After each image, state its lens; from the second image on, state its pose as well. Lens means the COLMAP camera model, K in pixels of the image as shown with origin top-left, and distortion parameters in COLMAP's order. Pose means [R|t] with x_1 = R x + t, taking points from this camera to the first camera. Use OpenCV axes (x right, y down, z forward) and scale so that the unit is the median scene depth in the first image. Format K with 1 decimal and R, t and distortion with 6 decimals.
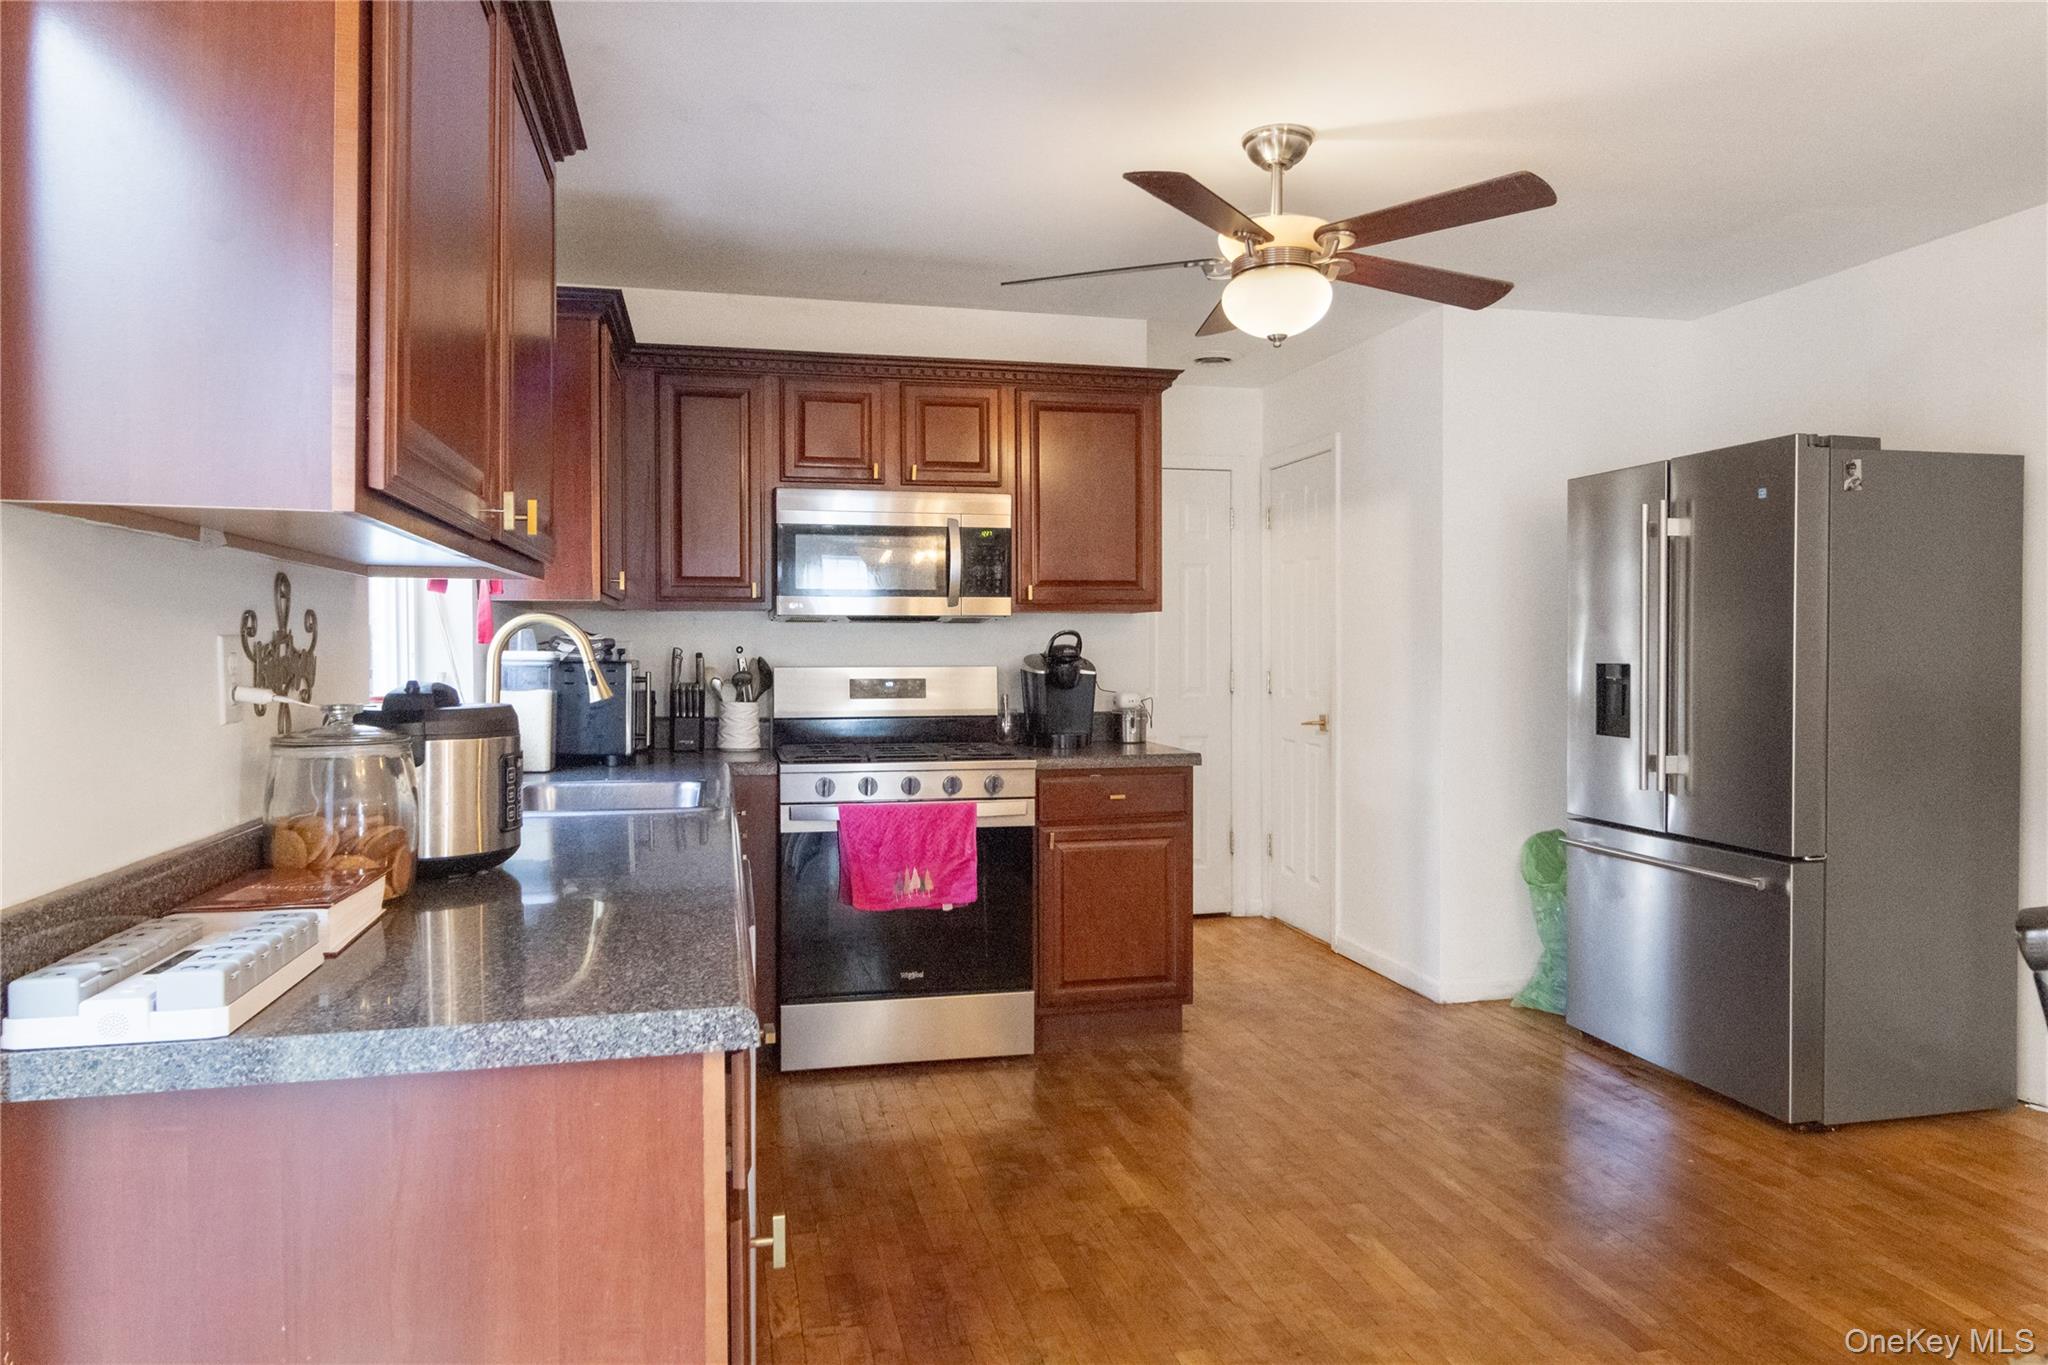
lens RADIAL K [[1316.1, 0, 1026.5], [0, 1316.1, 672.2], [0, 0, 1]] dist [0.000234, 0.000644]
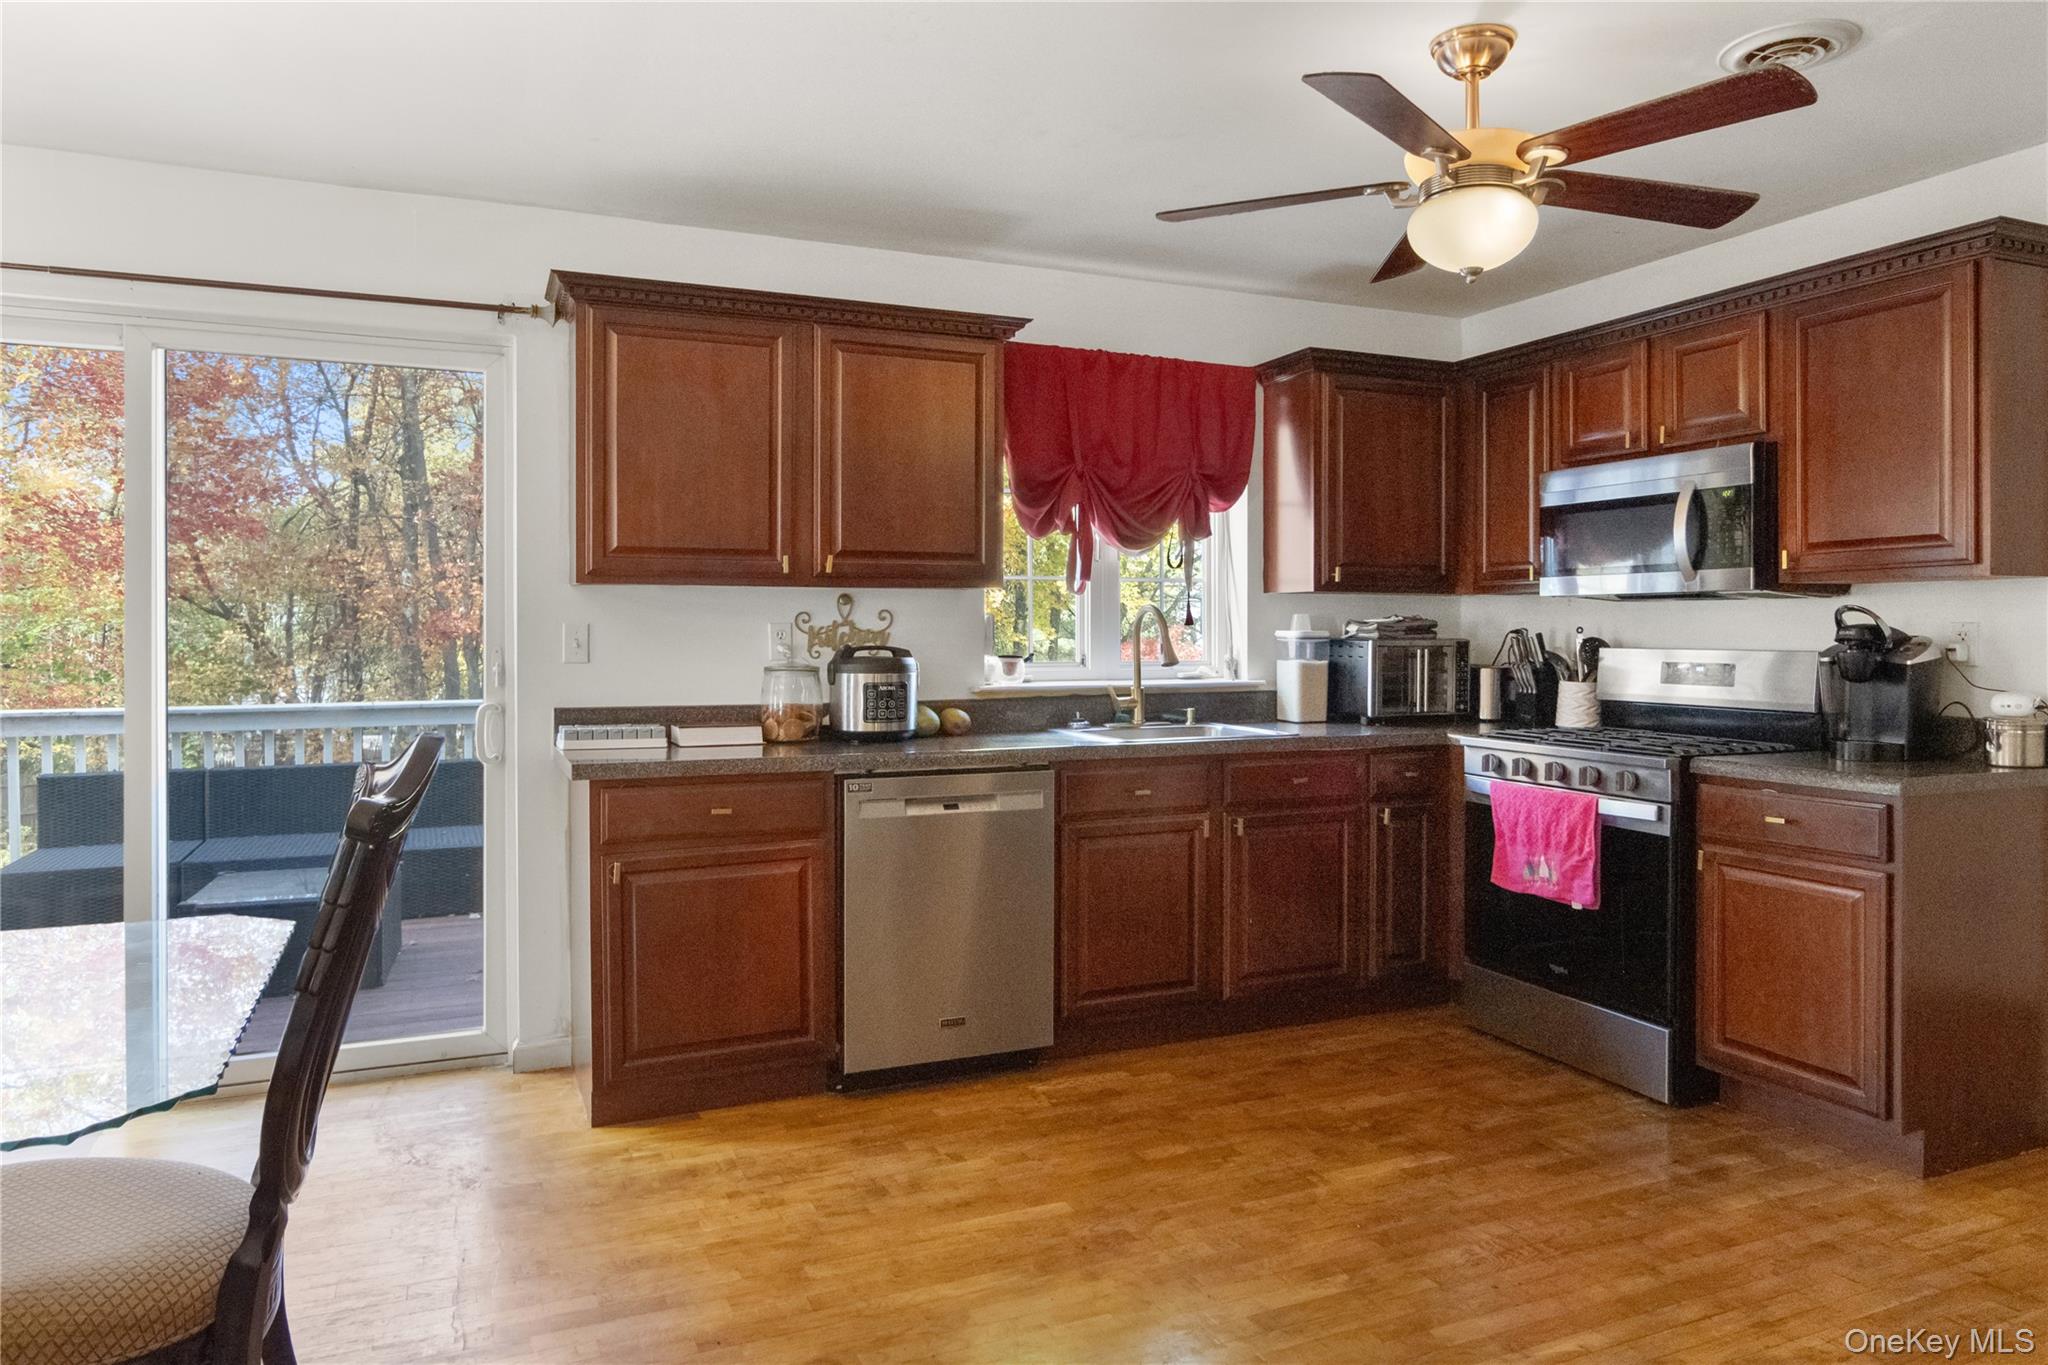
lens RADIAL K [[1305.8, 0, 1026.7], [0, 1305.8, 647.4], [0, 0, 1]] dist [-0.000827, 0.001349]
pose [[0.183333, 0.011858, -0.982979, 0.780608], [-0.021961, 0.999727, 0.007964, -0.003398], [0.982806, 0.020127, 0.183543, 0.443932]]
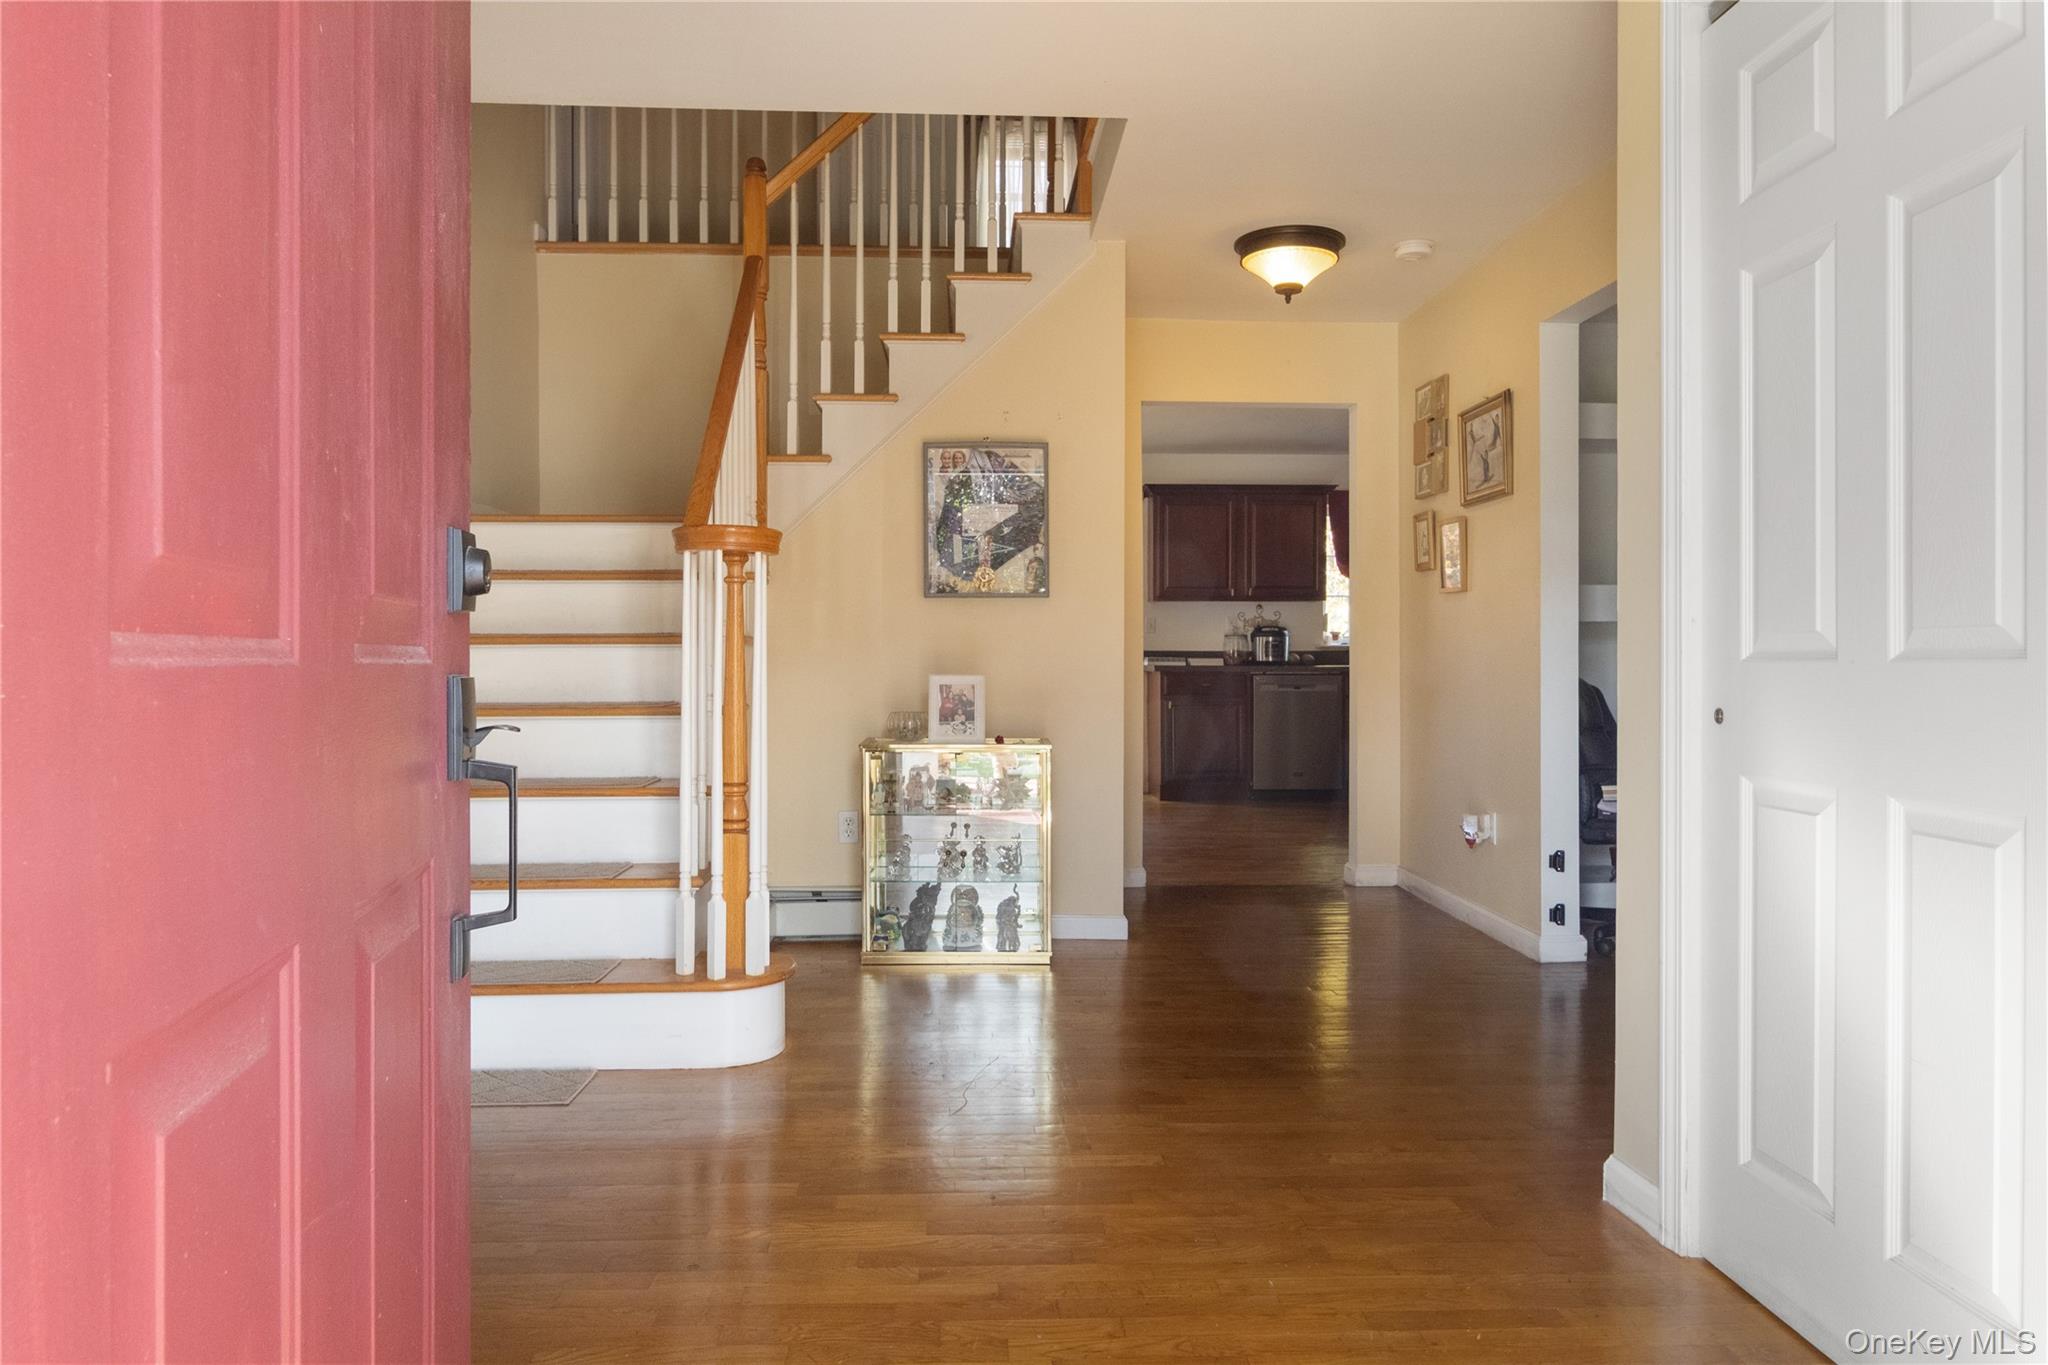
lens RADIAL K [[1305.8, 0, 1026.7], [0, 1305.8, 647.4], [0, 0, 1]] dist [-0.000827, 0.001349]
pose [[-0.185619, 0.003186, -0.982617, 2.191945], [-0.022532, 0.999718, 0.007498, 0.037146], [0.982363, 0.023532, -0.185494, 0.518034]]
